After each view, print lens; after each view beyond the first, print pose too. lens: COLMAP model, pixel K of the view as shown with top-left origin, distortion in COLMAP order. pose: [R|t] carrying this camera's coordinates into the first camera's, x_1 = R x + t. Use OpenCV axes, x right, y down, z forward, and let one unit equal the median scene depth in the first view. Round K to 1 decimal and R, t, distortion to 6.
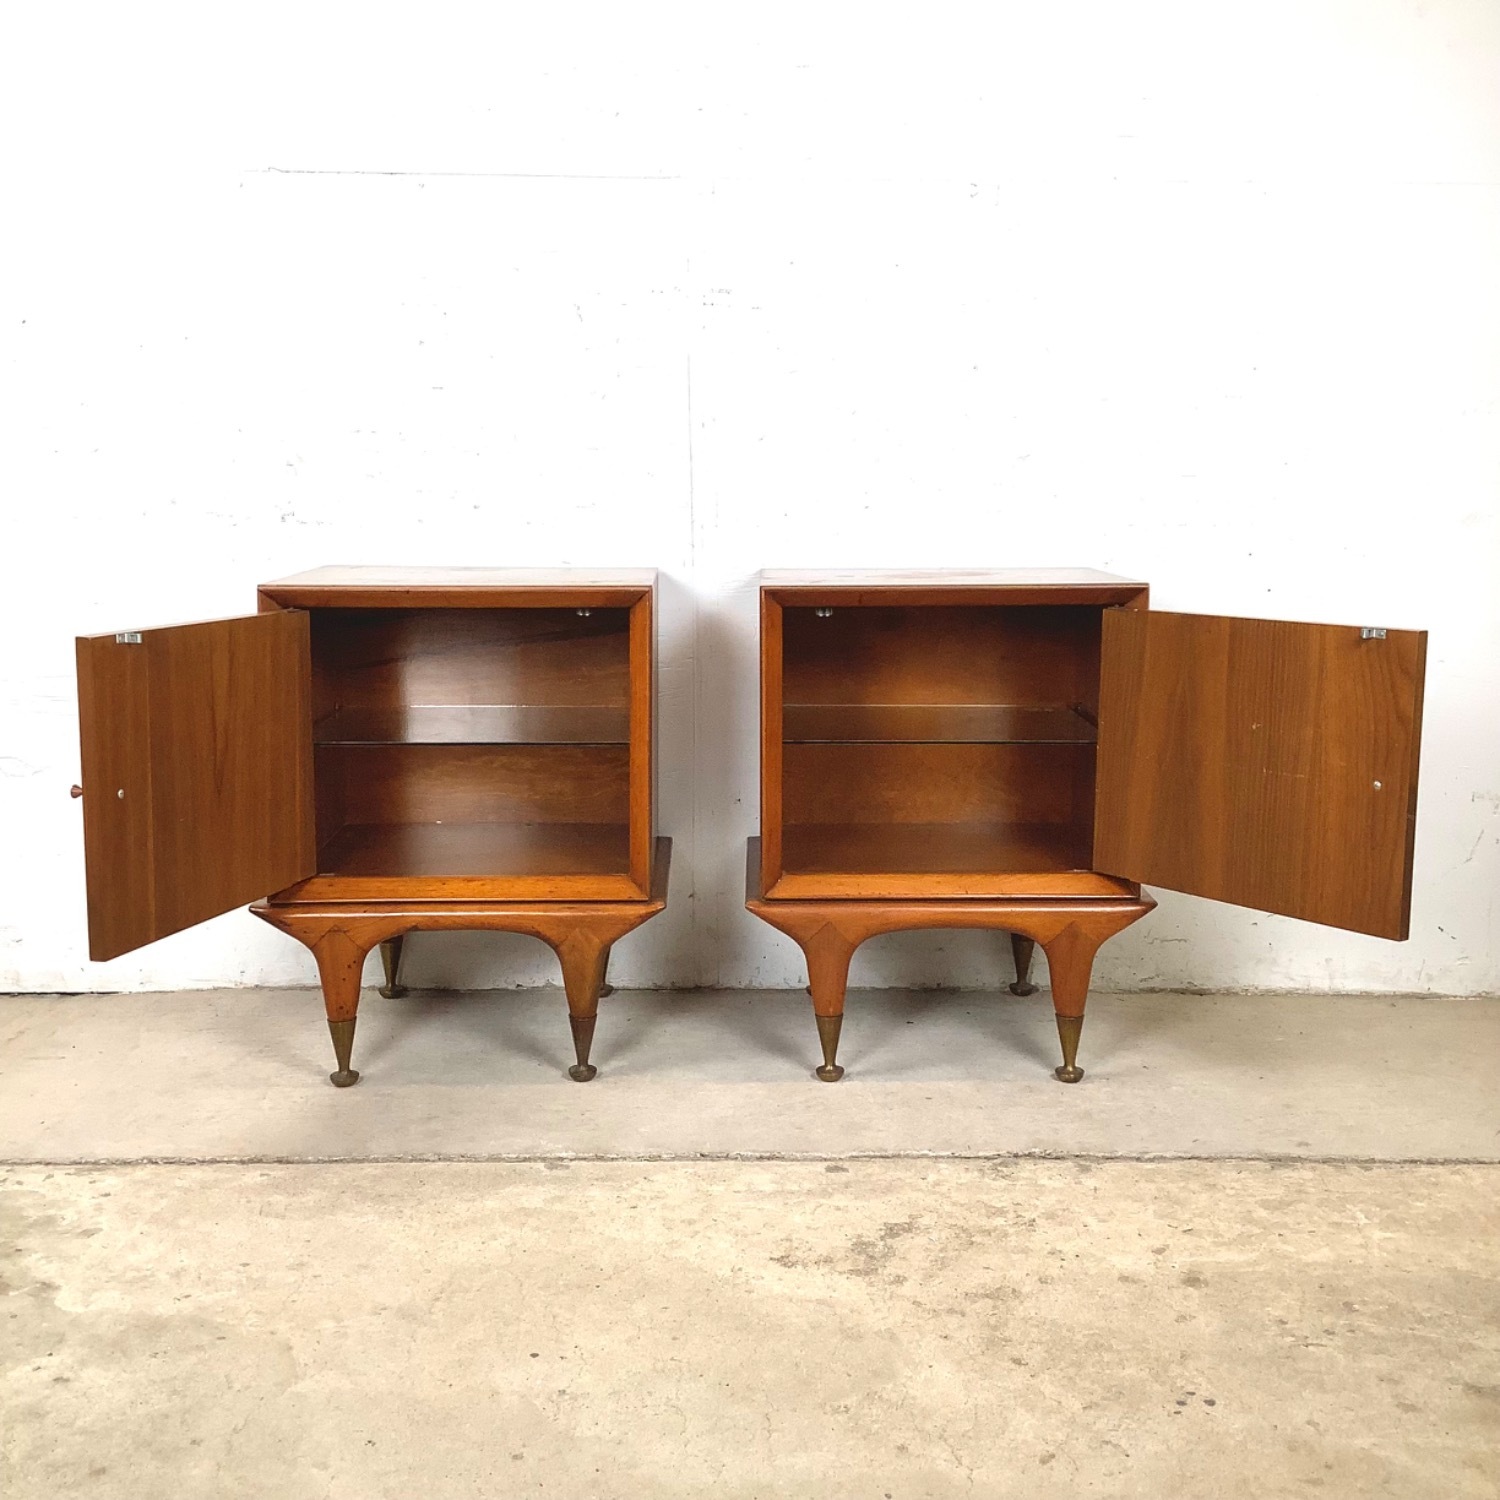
lens RADIAL K [[1817.2, 0, 758.4], [0, 1817.2, 753.9], [0, 0, 1]] dist [0.134577, -0.311317]
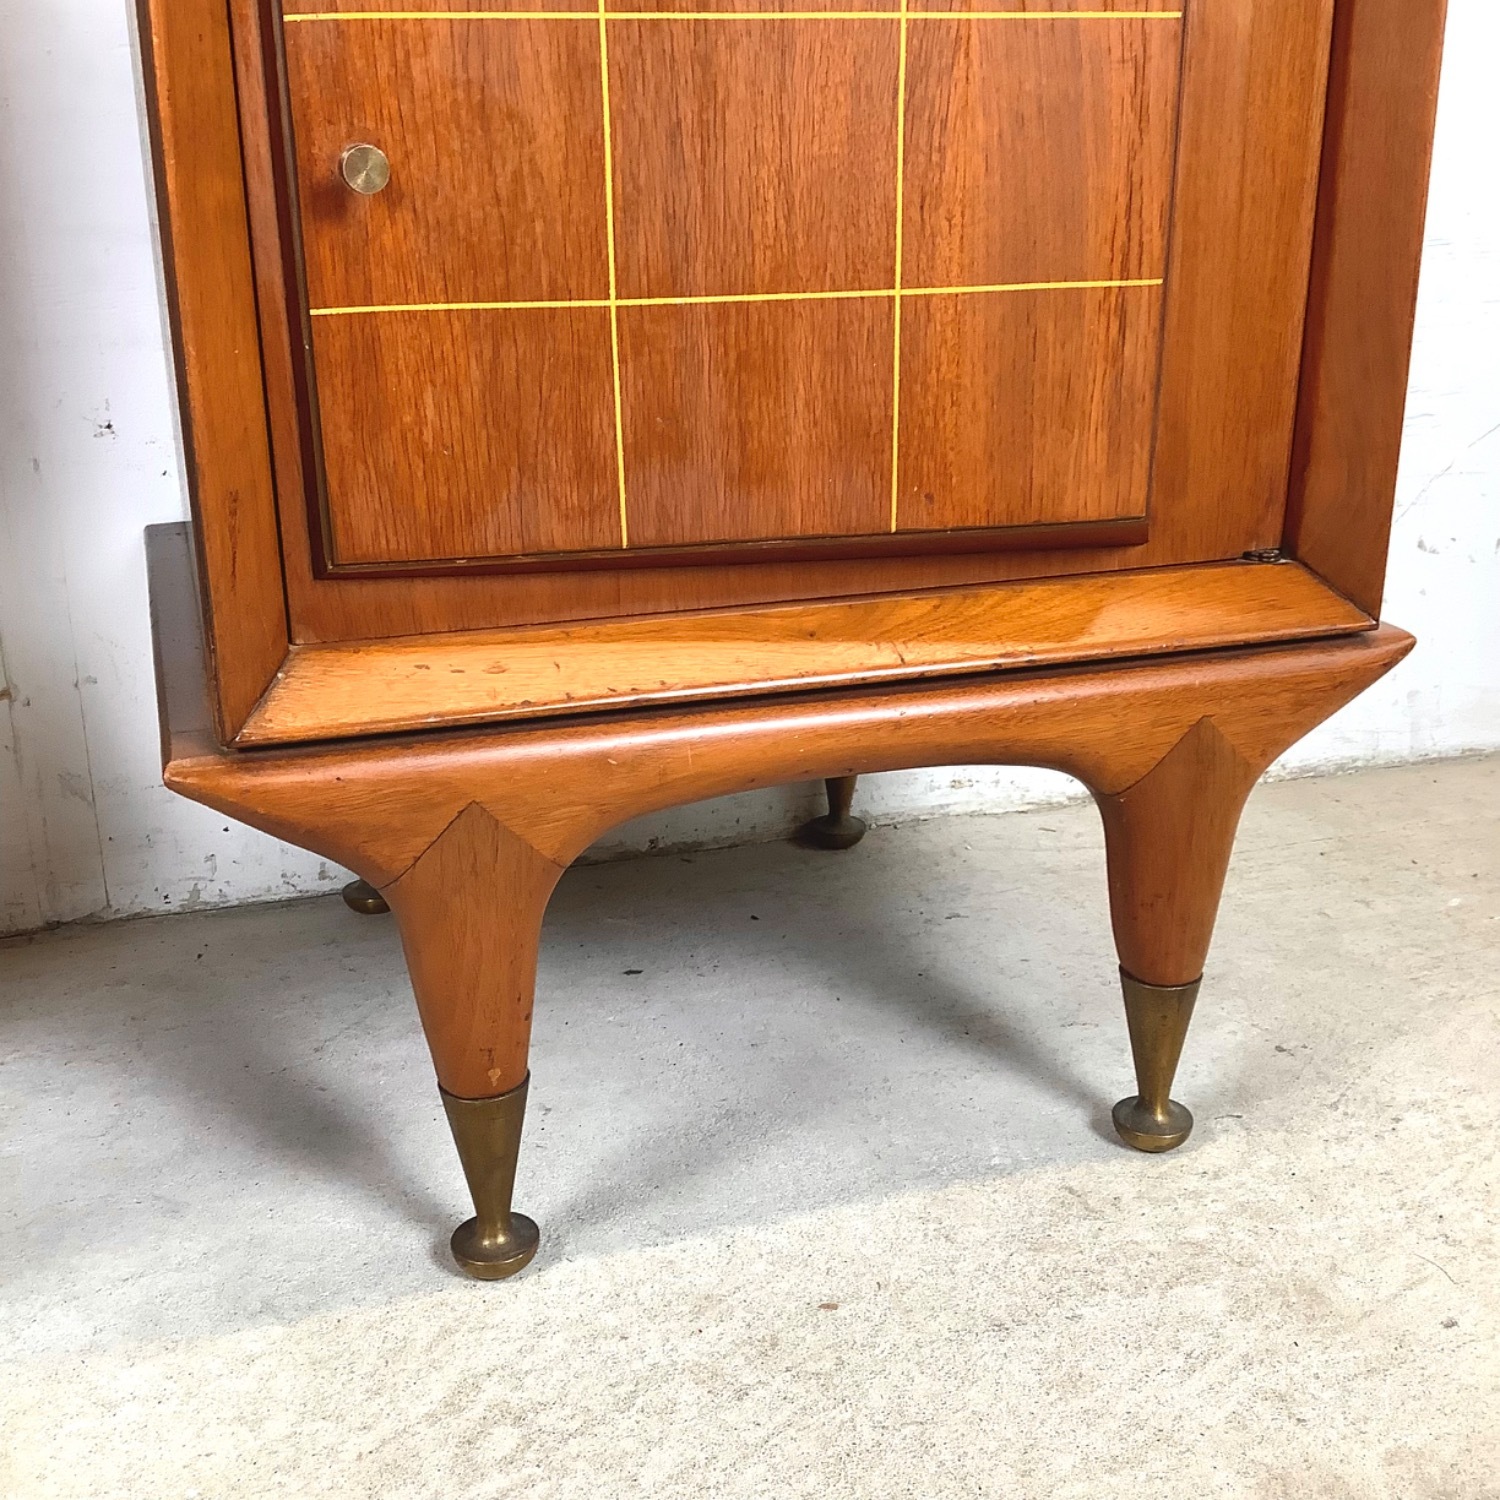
lens RADIAL K [[1802.6, 0, 739.7], [0, 1802.6, 750.4], [0, 0, 1]] dist [0.125205, -0.278548]
pose [[0.950592, -0.106251, 0.291695, -0.004862], [0.052120, 0.980892, 0.187439, 0.035253], [-0.306037, -0.162975, 0.937966, 0.791687]]
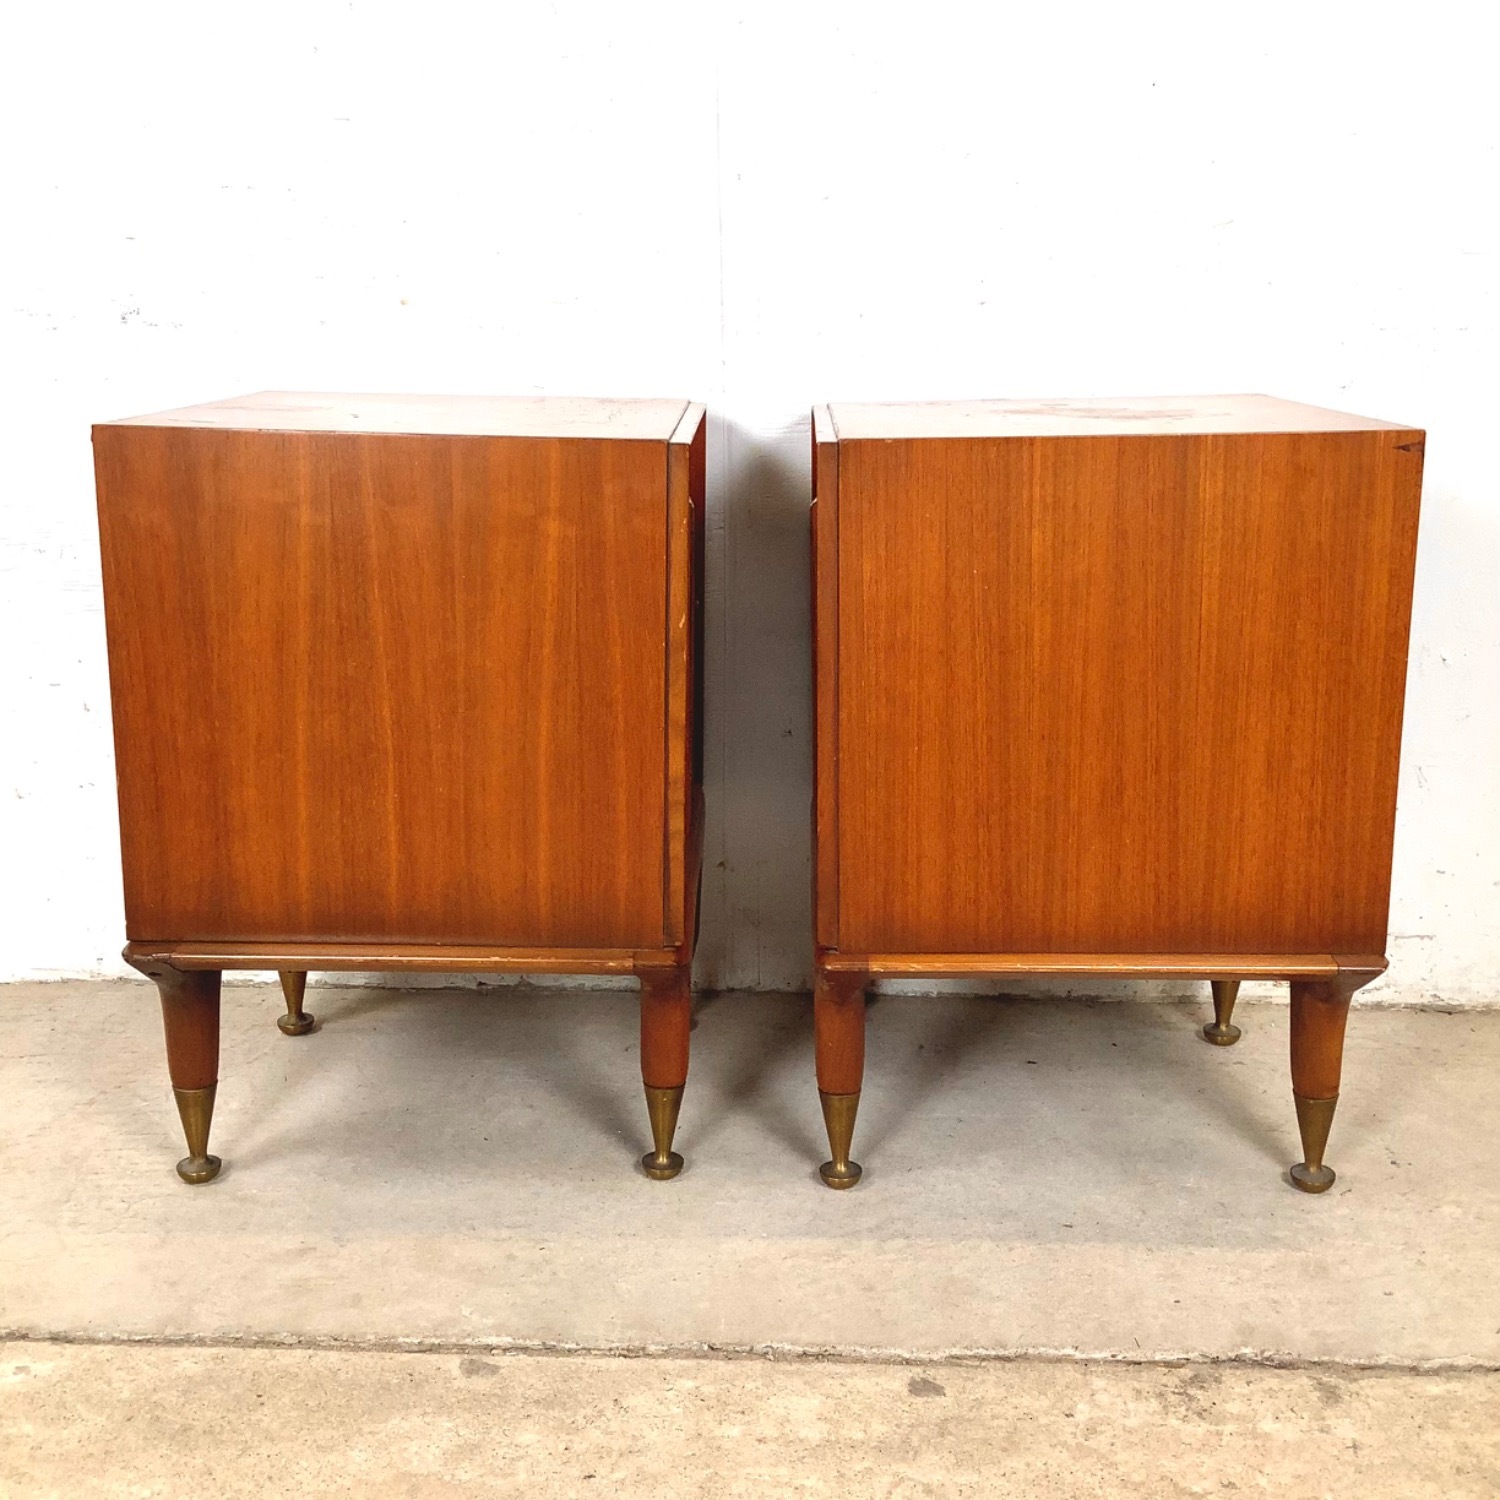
lens RADIAL K [[1818.0, 0, 754.4], [0, 1818.0, 731.2], [0, 0, 1]] dist [0.114729, -0.254416]
pose [[0.998827, 0.011400, -0.047060, 0.011458], [-0.007073, 0.995815, 0.091117, -0.050040], [0.047901, -0.090677, 0.994728, 0.396352]]
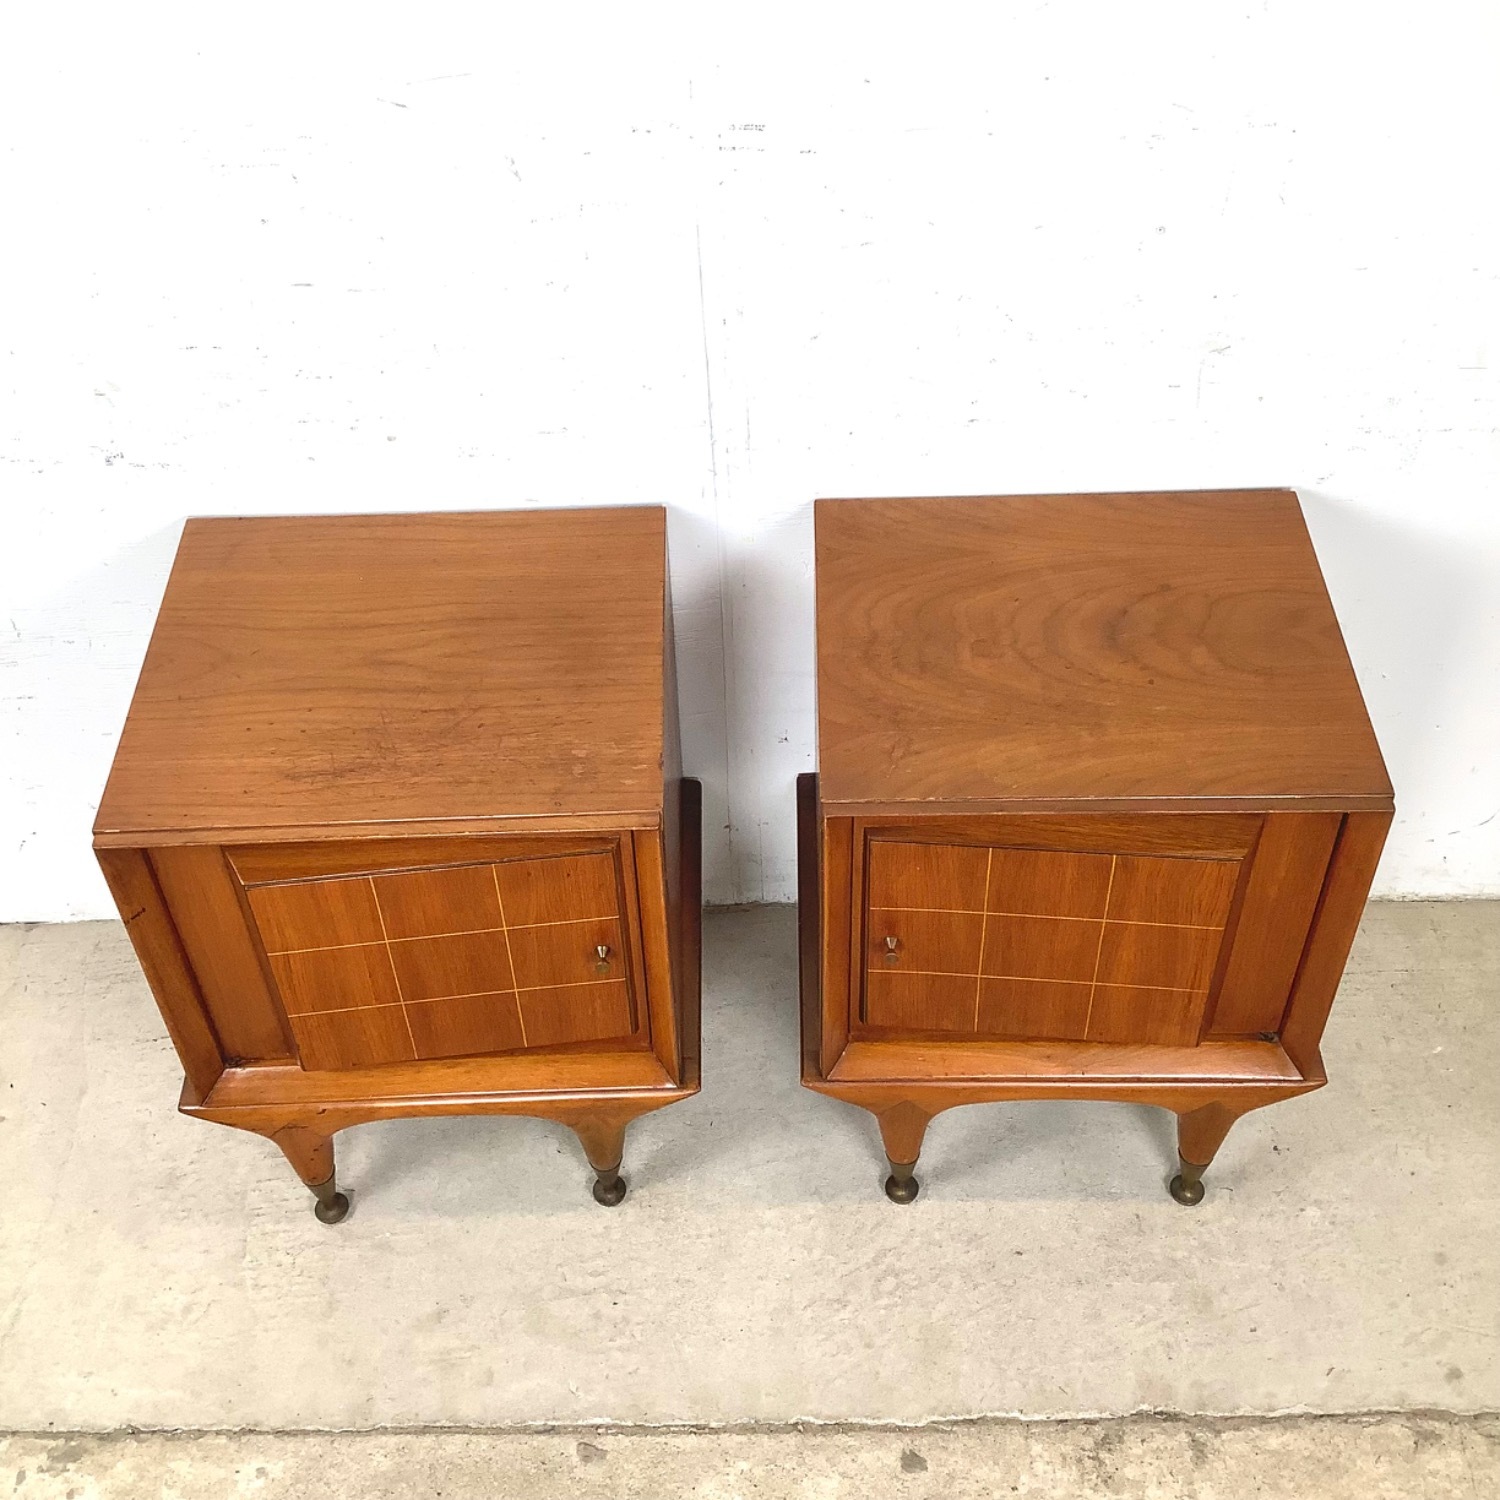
lens RADIAL K [[1813.5, 0, 751.1], [0, 1813.5, 744.4], [0, 0, 1]] dist [0.121242, -0.261663]
pose [[0.999688, -0.012117, -0.021848, -0.010954], [0.022803, 0.799852, 0.599764, -0.566152], [0.010208, -0.600075, 0.799878, 0.503496]]
